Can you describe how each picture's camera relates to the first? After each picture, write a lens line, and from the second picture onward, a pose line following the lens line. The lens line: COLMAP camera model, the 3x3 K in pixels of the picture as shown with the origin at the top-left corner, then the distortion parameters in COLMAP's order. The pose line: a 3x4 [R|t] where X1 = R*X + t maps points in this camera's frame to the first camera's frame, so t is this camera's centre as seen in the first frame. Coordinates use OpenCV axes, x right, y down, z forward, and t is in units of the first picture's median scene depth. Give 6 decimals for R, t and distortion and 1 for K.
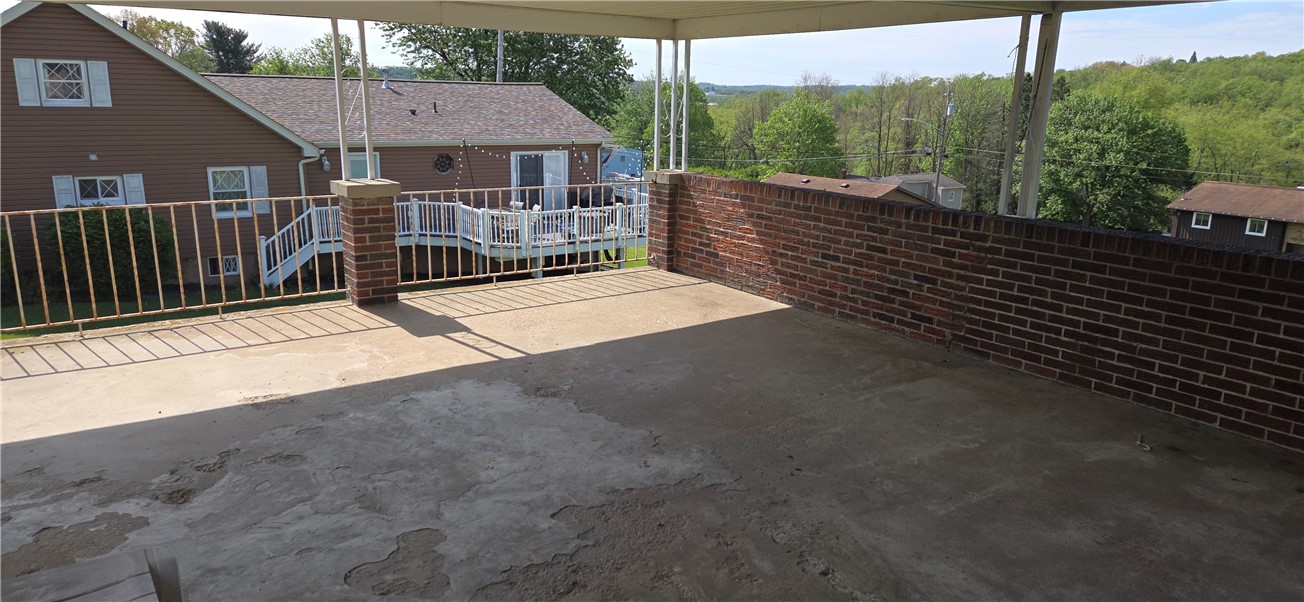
lens RADIAL K [[874.7, 0, 655.3], [0, 874.7, 310.0], [0, 0, 1]] dist [0.018212, -0.005486]
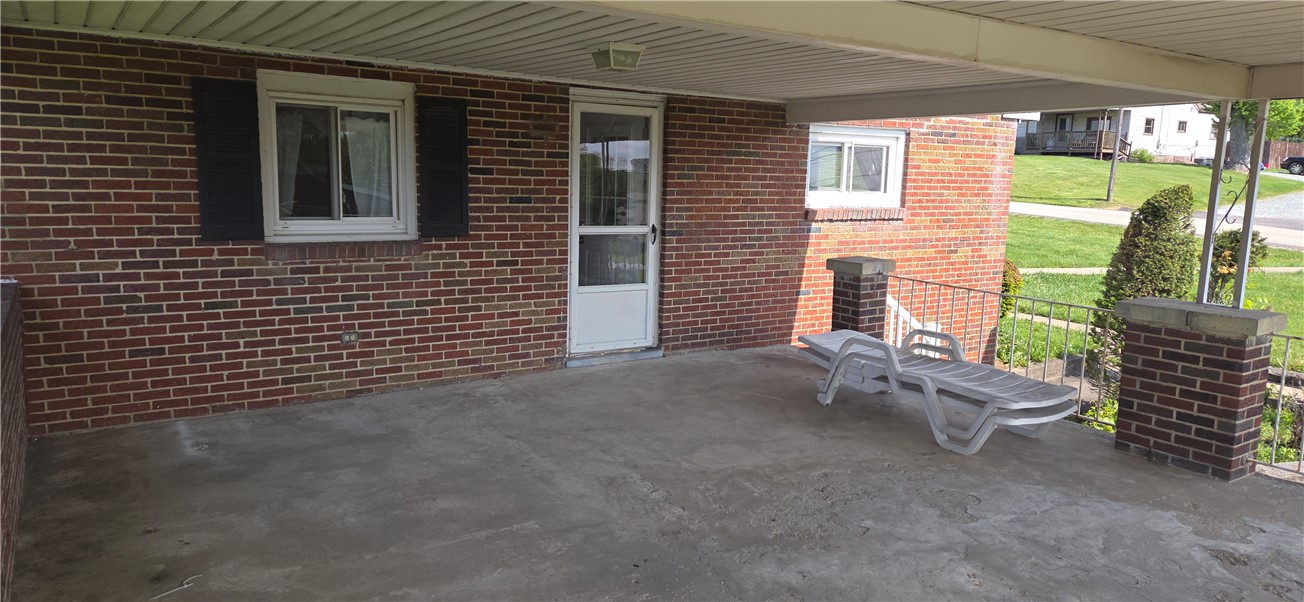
lens RADIAL K [[874.7, 0, 655.3], [0, 874.7, 310.0], [0, 0, 1]] dist [0.018212, -0.005486]
pose [[-0.998753, -0.042489, 0.026231, 0.141506], [-0.028985, 0.921067, 0.388325, -0.459769], [-0.040660, 0.387080, -0.921149, 1.887017]]
